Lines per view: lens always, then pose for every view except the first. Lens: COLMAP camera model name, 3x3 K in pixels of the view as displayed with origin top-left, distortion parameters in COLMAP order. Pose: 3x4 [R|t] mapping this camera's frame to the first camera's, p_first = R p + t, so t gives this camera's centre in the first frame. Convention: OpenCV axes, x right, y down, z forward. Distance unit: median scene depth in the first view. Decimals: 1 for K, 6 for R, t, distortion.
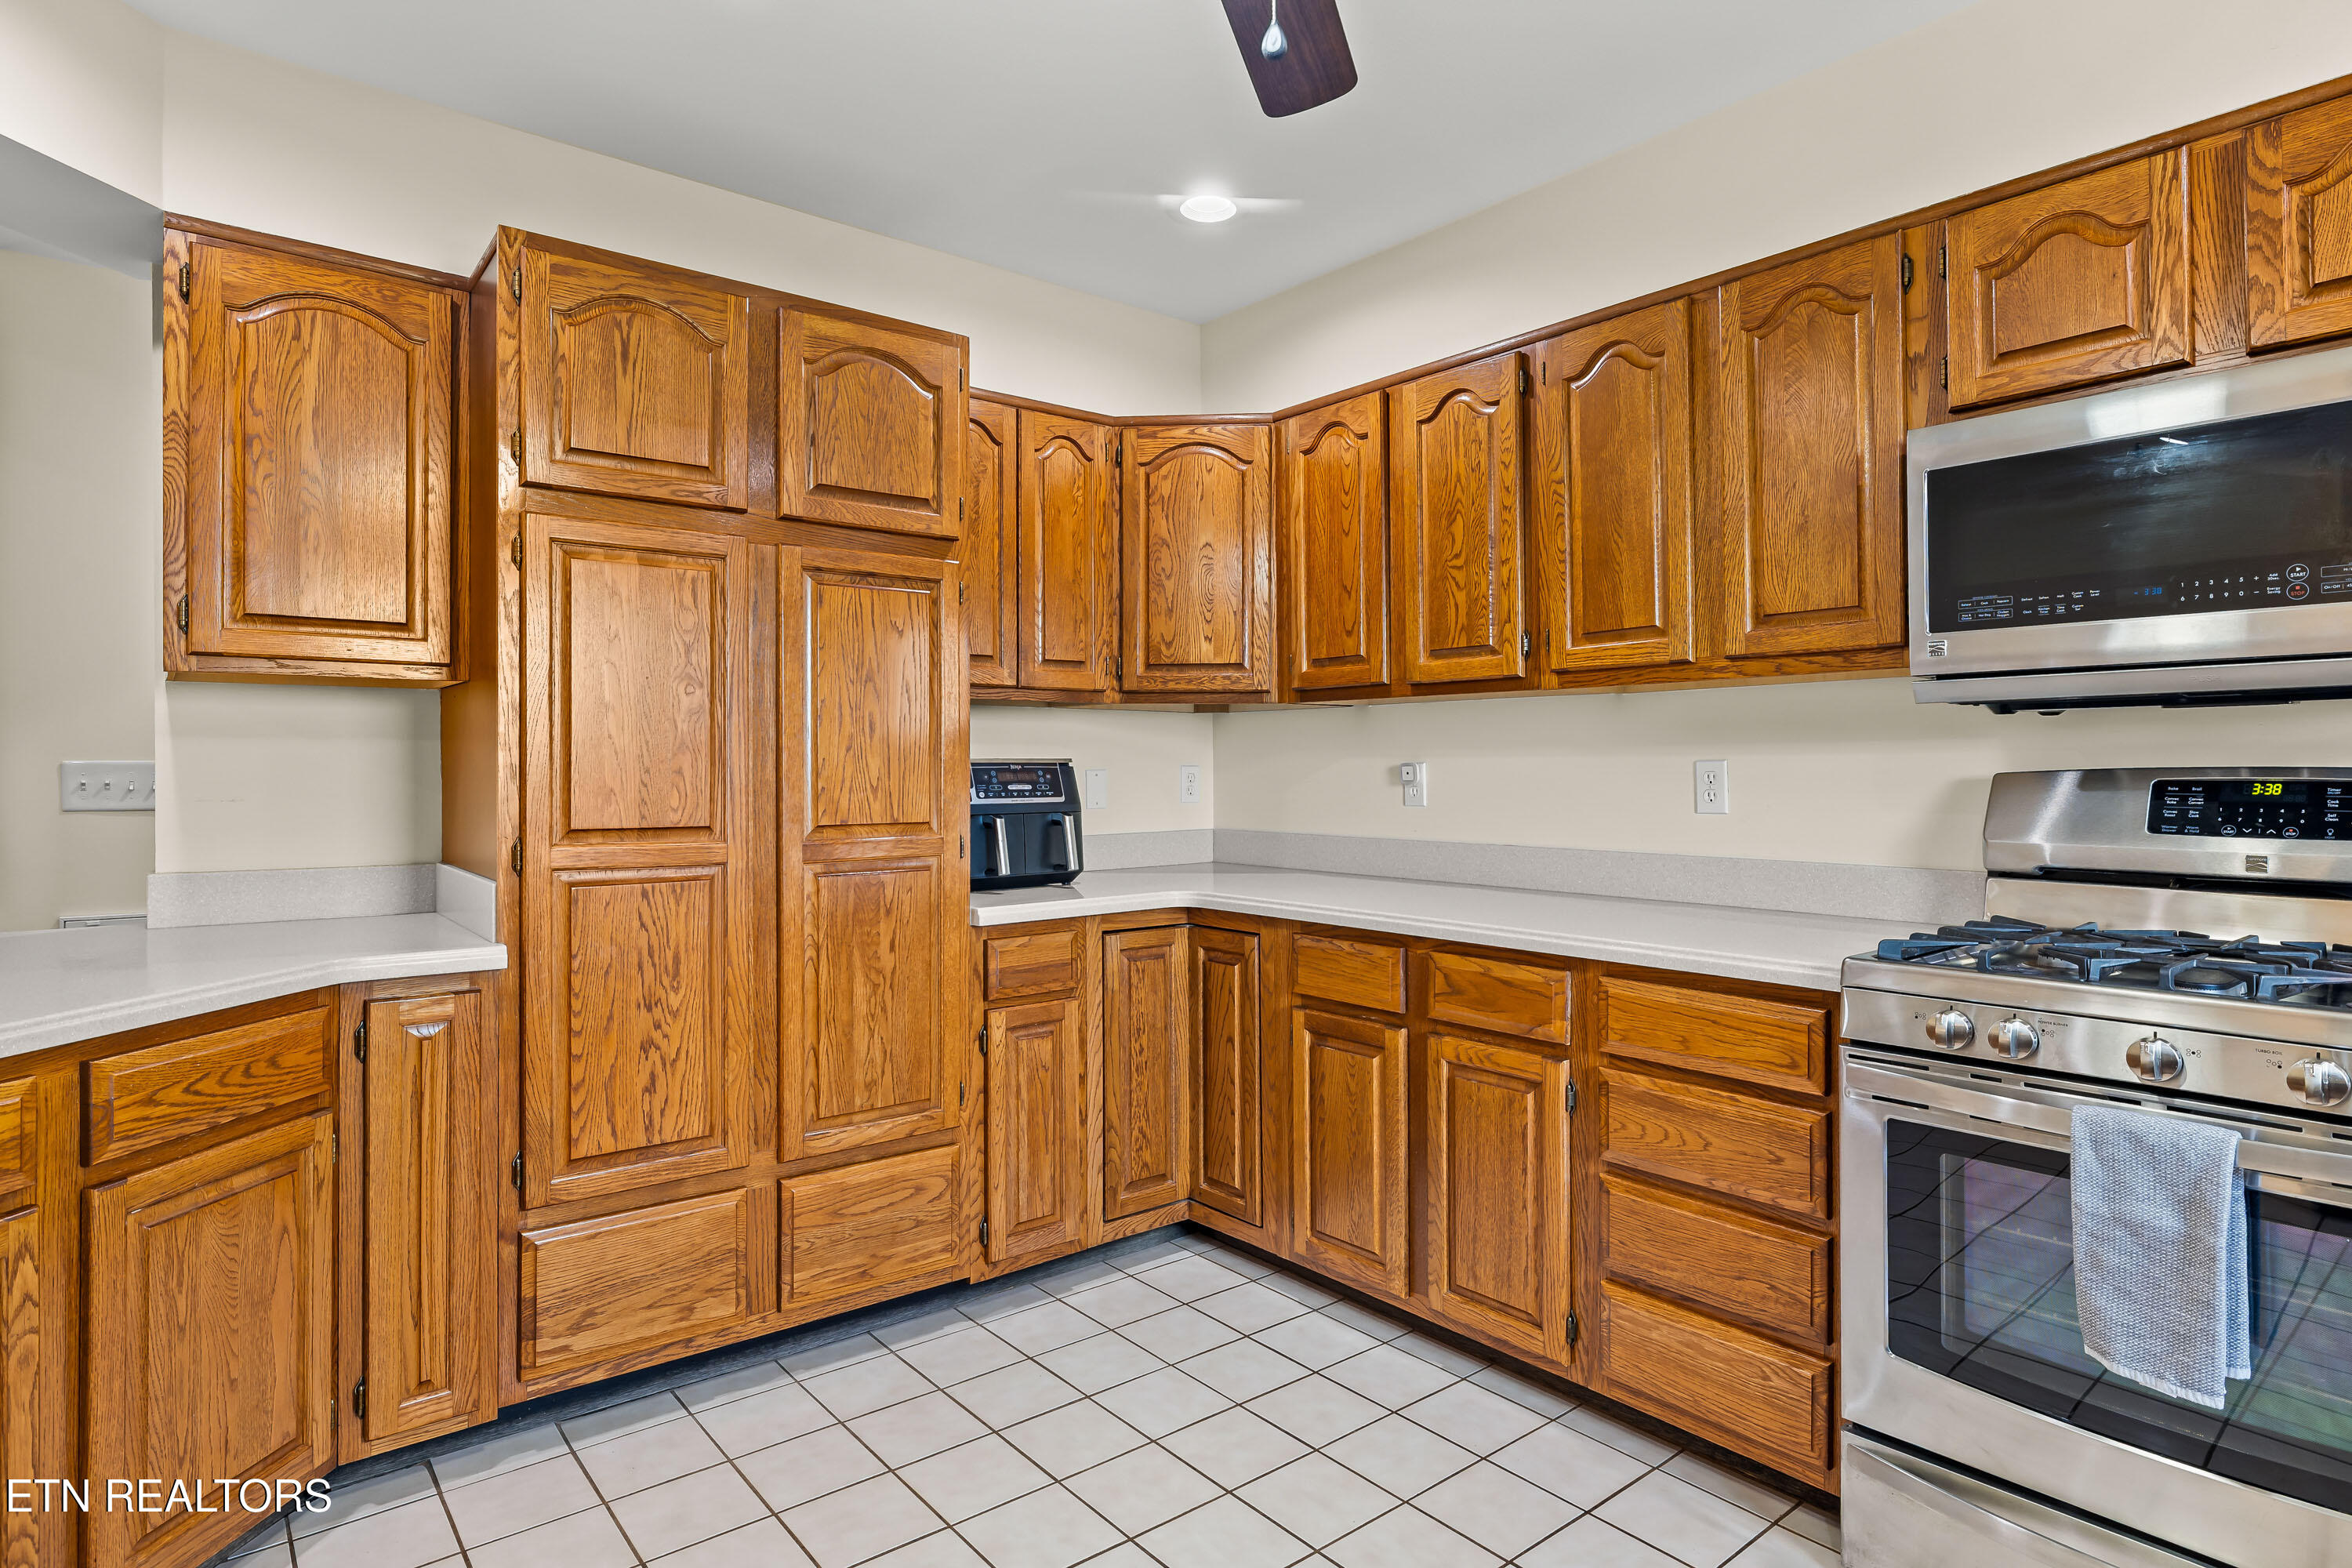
lens RADIAL K [[1258.9, 0, 1184.8], [0, 1258.9, 772.5], [0, 0, 1]] dist [-0.005097, 0.002207]
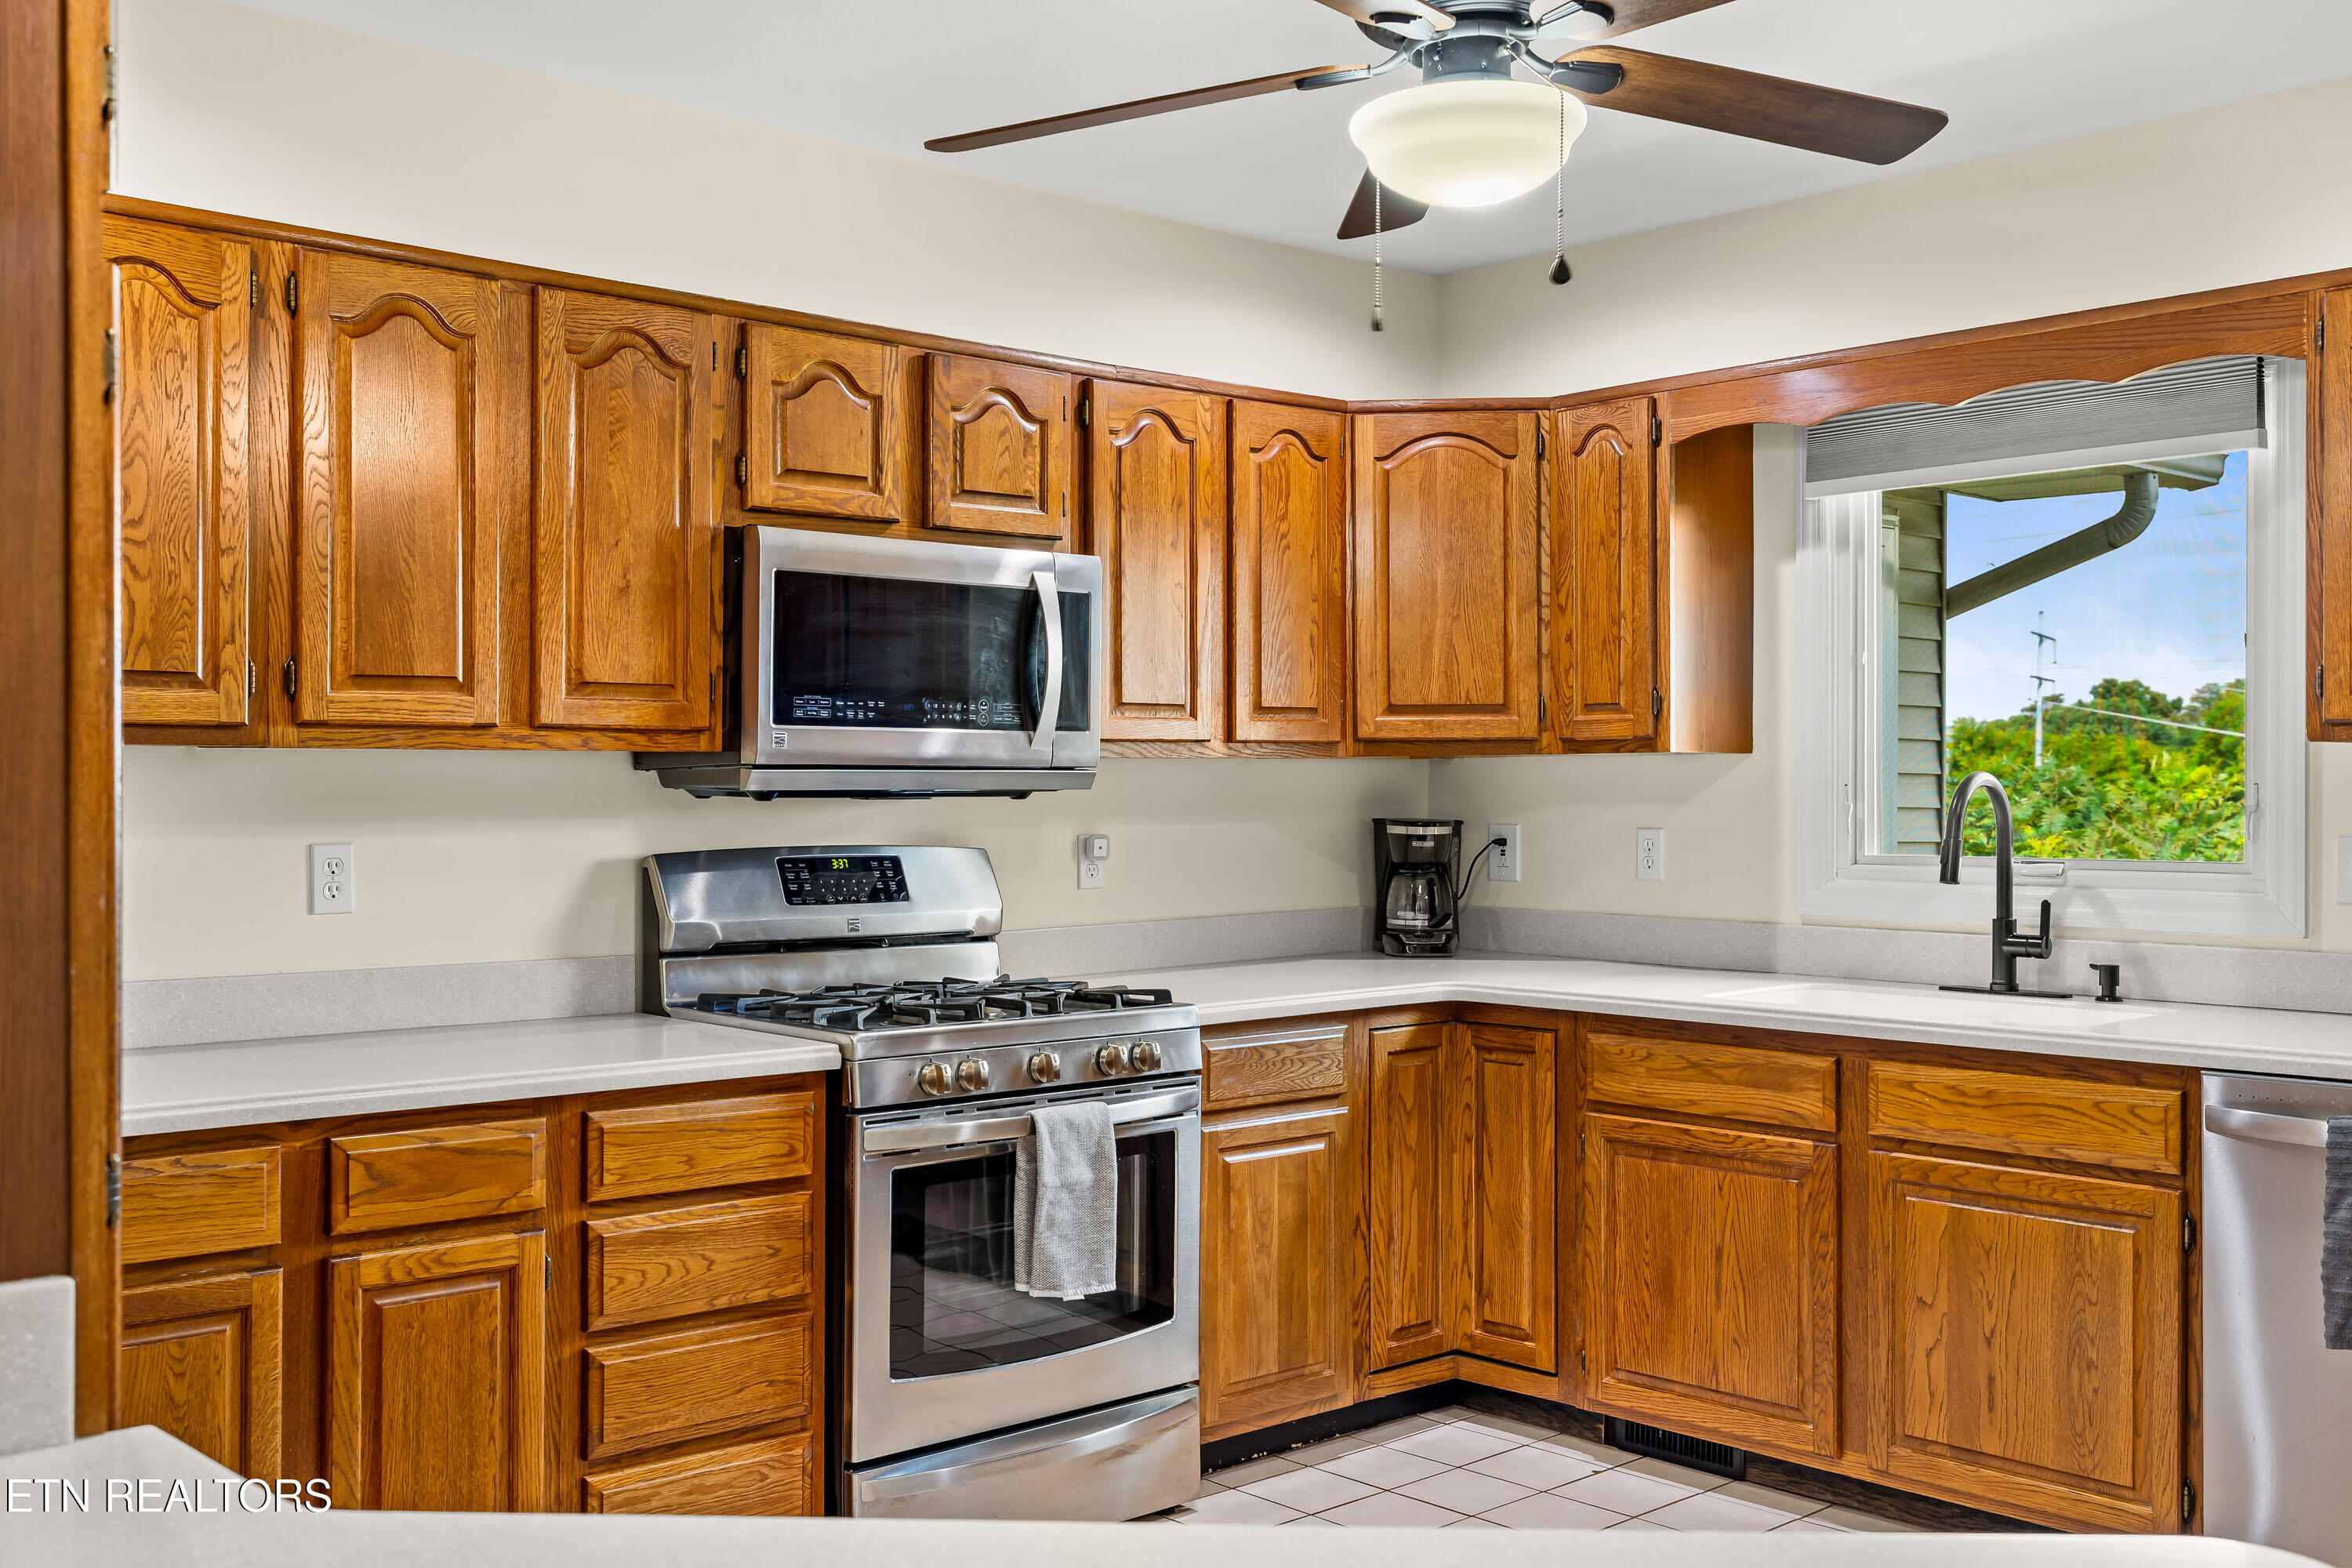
lens RADIAL K [[2335.2, 0, 1186.1], [0, 2335.2, 785.3], [0, 0, 1]] dist [-0.000009, 0.000000]
pose [[-0.065268, 0.000923, 0.997867, -1.300230], [-0.000848, 0.999999, -0.000981, -0.055665], [-0.997867, -0.000910, -0.065267, 0.742934]]
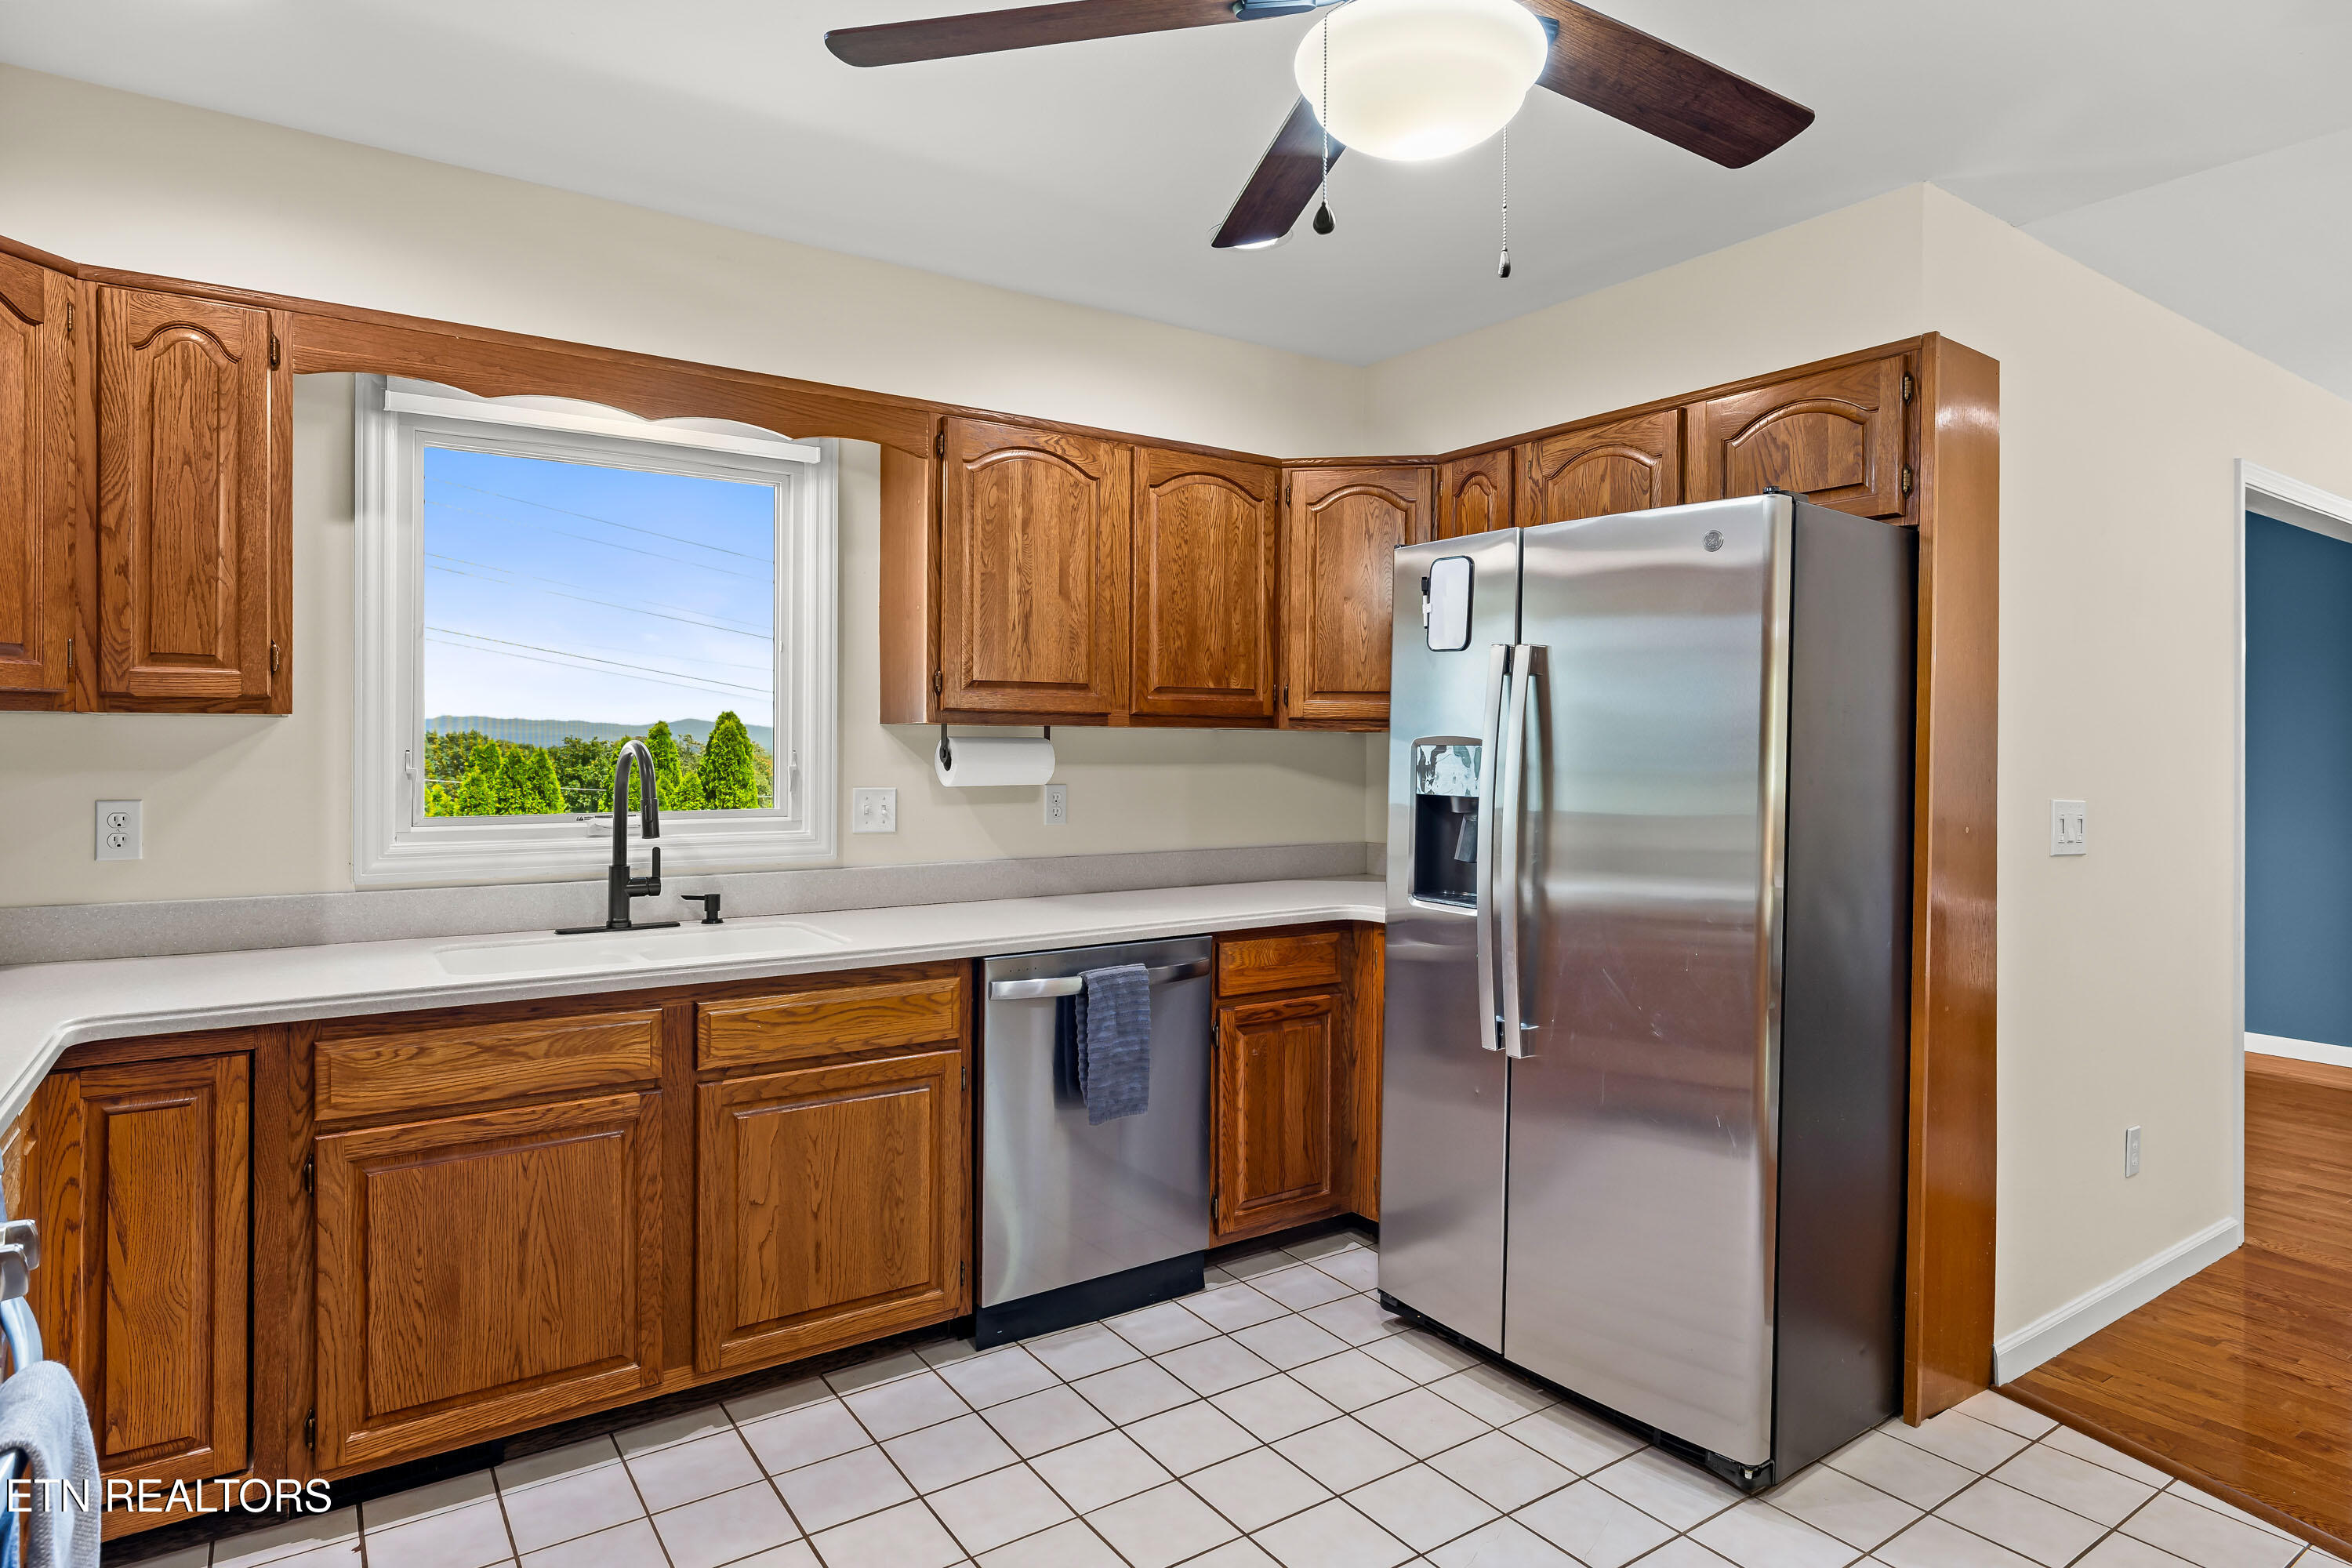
lens RADIAL K [[1296.5, 0, 1180.0], [0, 1296.5, 751.1], [0, 0, 1]] dist [0.001020, -0.002133]
pose [[-0.997440, -0.002934, 0.071452, 0.064900], [-0.002933, 0.999996, 0.000116, -0.060946], [-0.071452, -0.000094, -0.997444, 1.193296]]
